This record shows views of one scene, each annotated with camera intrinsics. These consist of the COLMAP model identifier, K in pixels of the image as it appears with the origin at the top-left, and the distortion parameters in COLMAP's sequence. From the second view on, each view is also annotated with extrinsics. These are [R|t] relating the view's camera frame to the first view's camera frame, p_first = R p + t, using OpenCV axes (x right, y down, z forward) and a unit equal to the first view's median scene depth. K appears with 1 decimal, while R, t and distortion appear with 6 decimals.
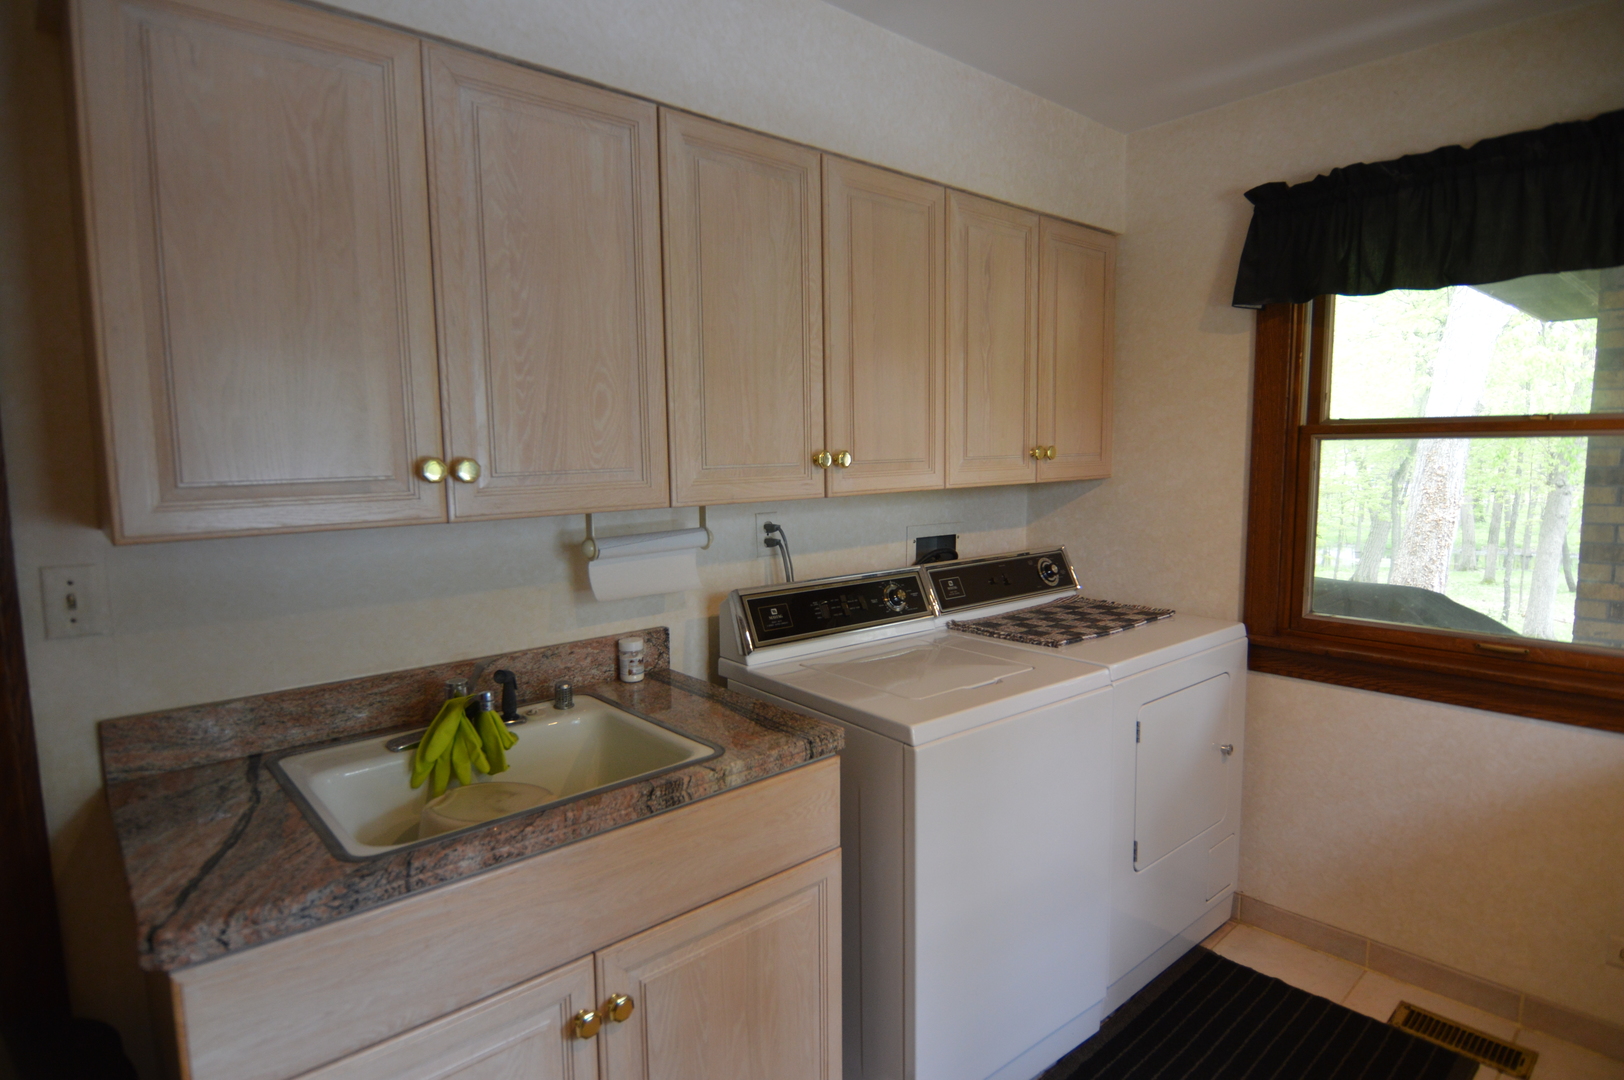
lens RADIAL K [[874.8, 0, 819.0], [0, 874.8, 546.4], [0, 0, 1]] dist [0.004554, -0.015677]
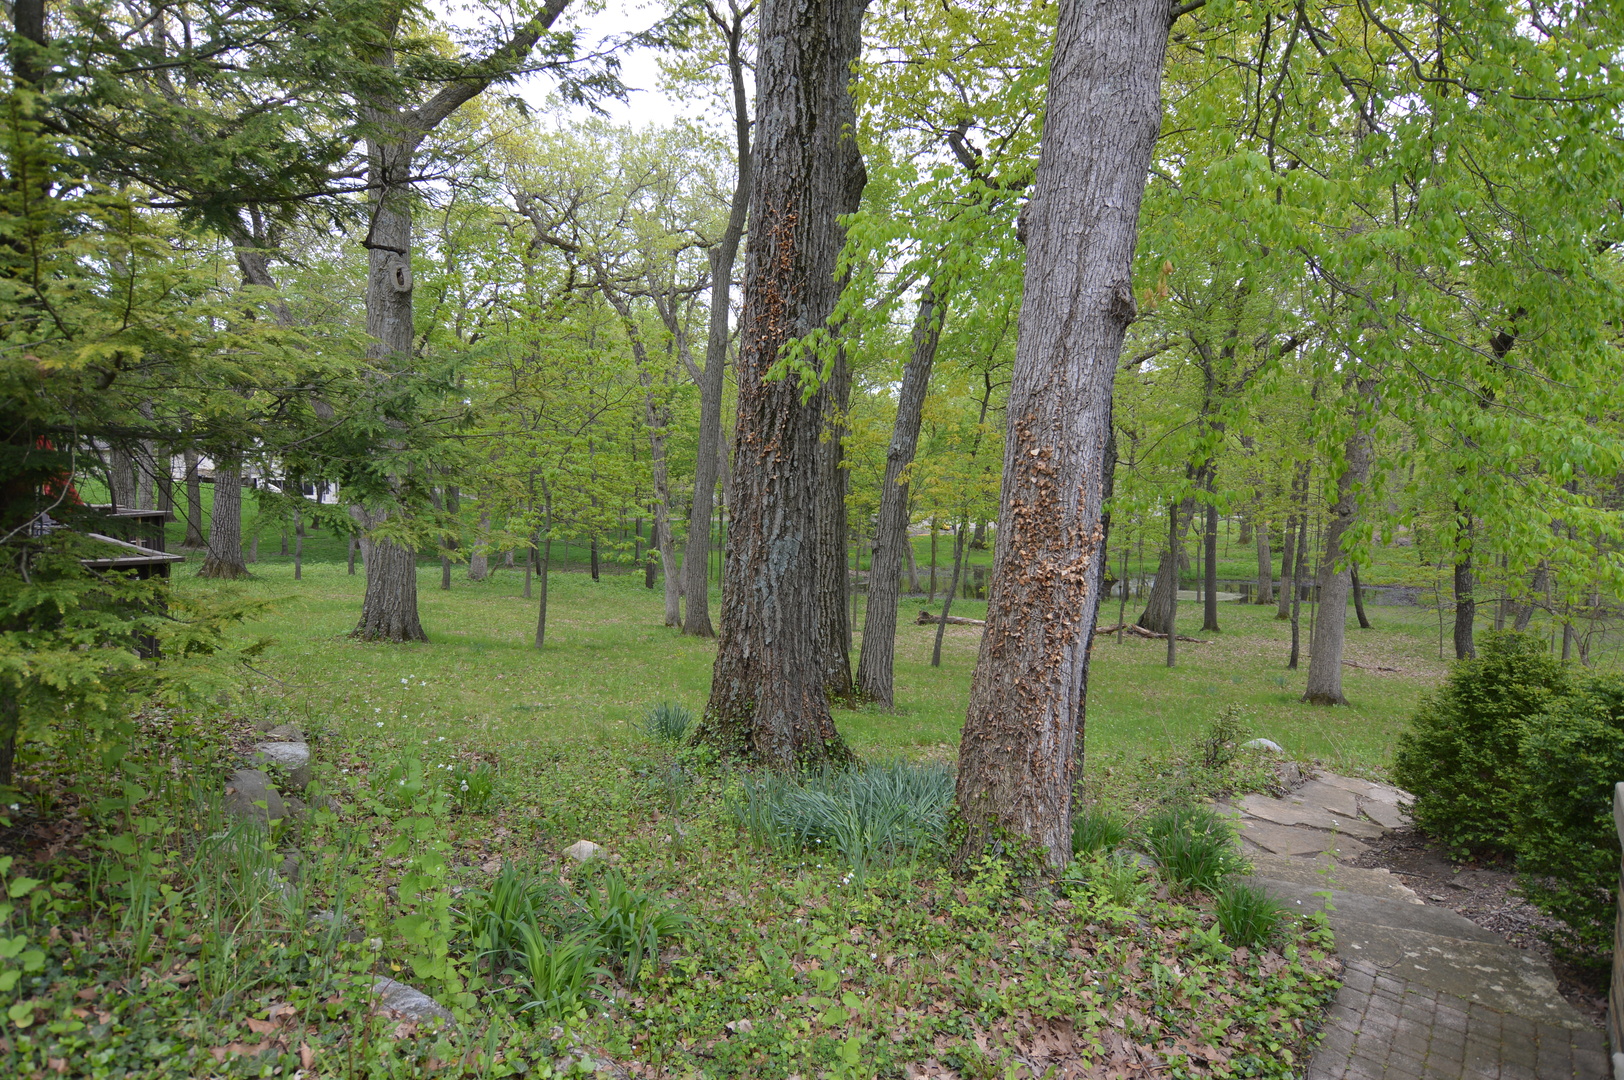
lens RADIAL K [[874.8, 0, 814.5], [0, 874.8, 538.8], [0, 0, 1]] dist [0.004554, -0.015677]
pose [[0.988610, 0.002765, 0.150474, 0.317185], [0.003259, 0.999203, -0.039772, -0.019549], [-0.150464, 0.039809, 0.987814, 0.353301]]
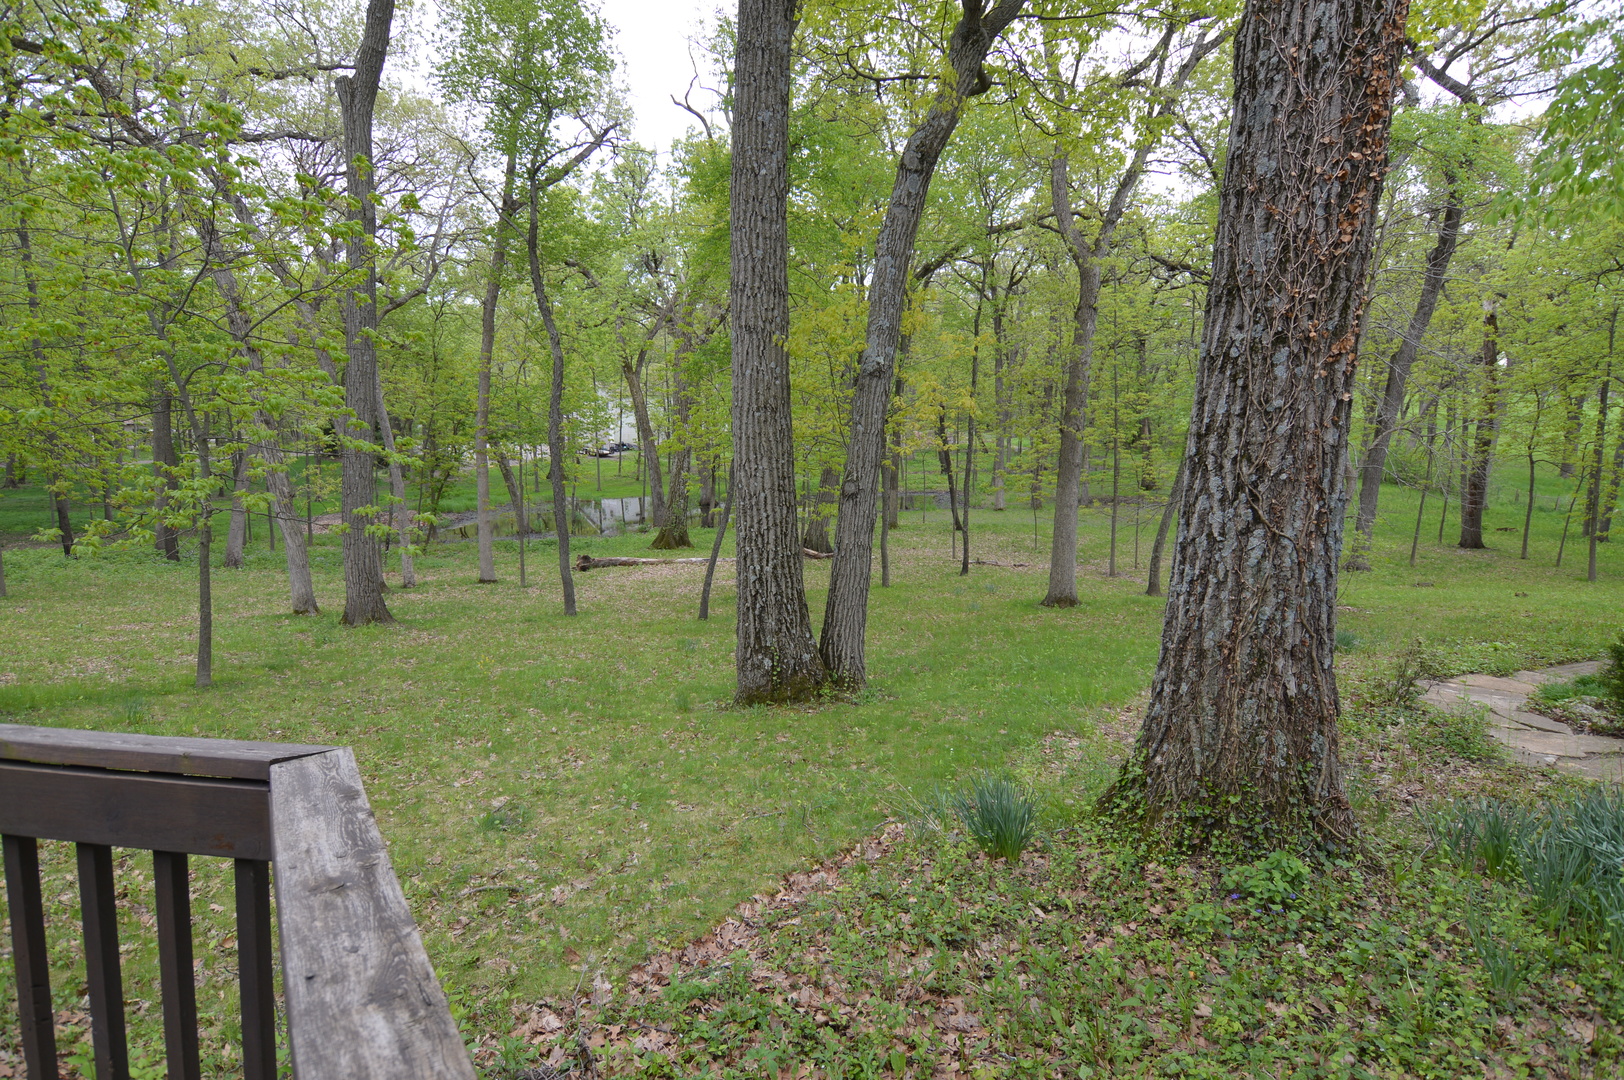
lens RADIAL K [[874.8, 0, 808.3], [0, 874.8, 538.6], [0, 0, 1]] dist [0.004554, -0.015677]
pose [[0.768222, -0.096814, 0.632820, 0.287777], [0.071383, 0.995289, 0.065611, -0.023597], [-0.636191, -0.005231, 0.771514, 0.392281]]
